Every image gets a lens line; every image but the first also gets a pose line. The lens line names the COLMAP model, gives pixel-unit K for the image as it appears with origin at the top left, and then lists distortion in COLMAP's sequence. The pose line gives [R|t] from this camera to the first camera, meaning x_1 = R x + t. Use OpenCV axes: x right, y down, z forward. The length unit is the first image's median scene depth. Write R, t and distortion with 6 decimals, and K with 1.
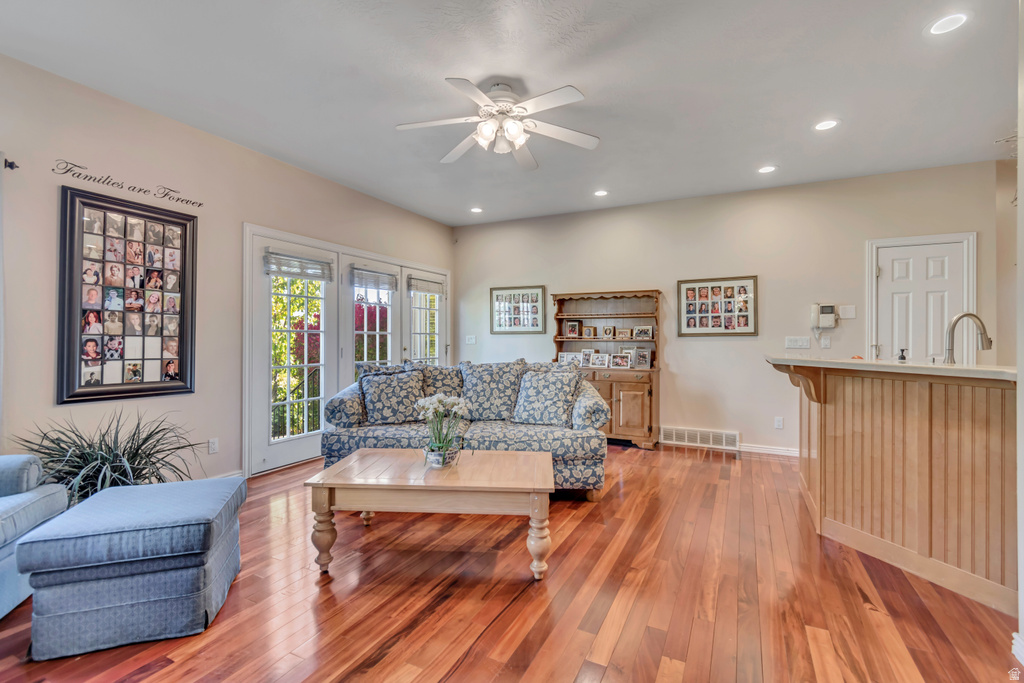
lens RADIAL K [[458.5, 0, 515.5], [0, 458.5, 338.9], [0, 0, 1]] dist [0.000057, 0.000145]
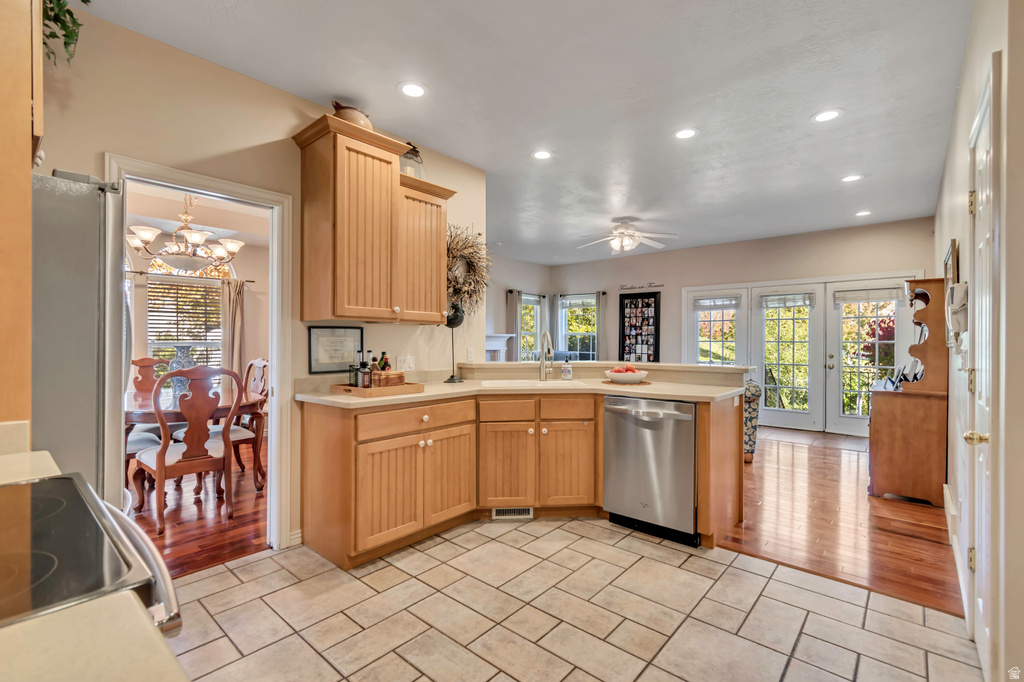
lens RADIAL K [[458.5, 0, 512.4], [0, 458.5, 341.6], [0, 0, 1]] dist [0.000057, 0.000145]
pose [[-0.251219, -0.006012, -0.967912, 1.792740], [-0.007560, 0.999962, -0.004249, -0.005644], [0.967901, 0.006250, -0.251255, 0.927601]]
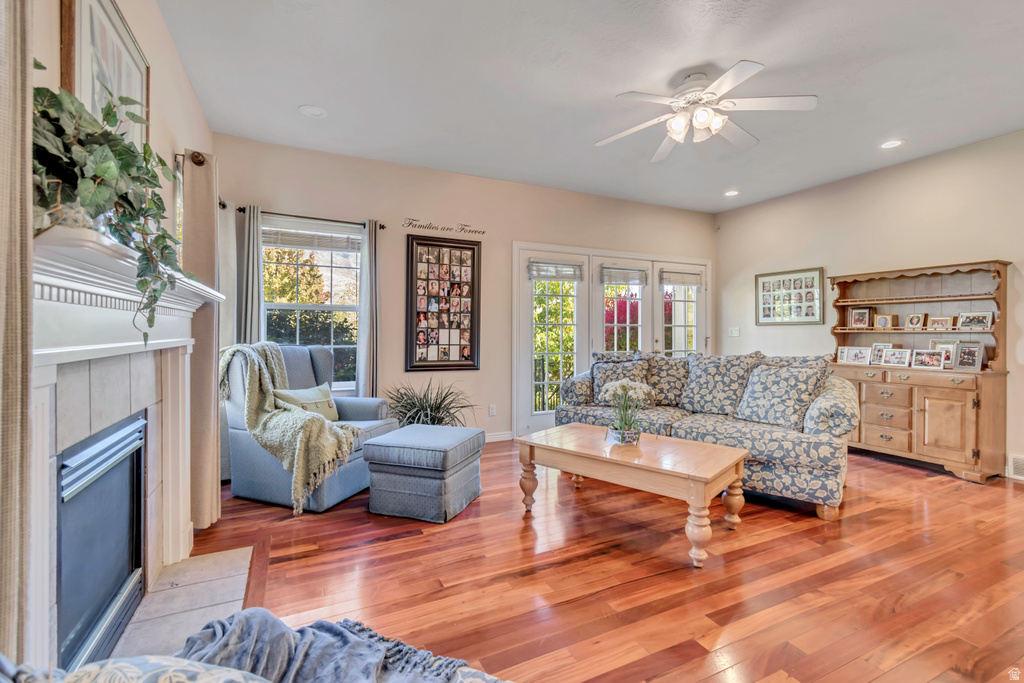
lens RADIAL K [[458.5, 0, 513.5], [0, 458.5, 334.4], [0, 0, 1]] dist [0.000057, 0.000145]
pose [[0.792084, 0.001092, -0.610411, 0.234185], [0.001075, 0.999994, 0.003183, 0.007198], [0.610411, -0.003178, 0.792078, -0.028587]]
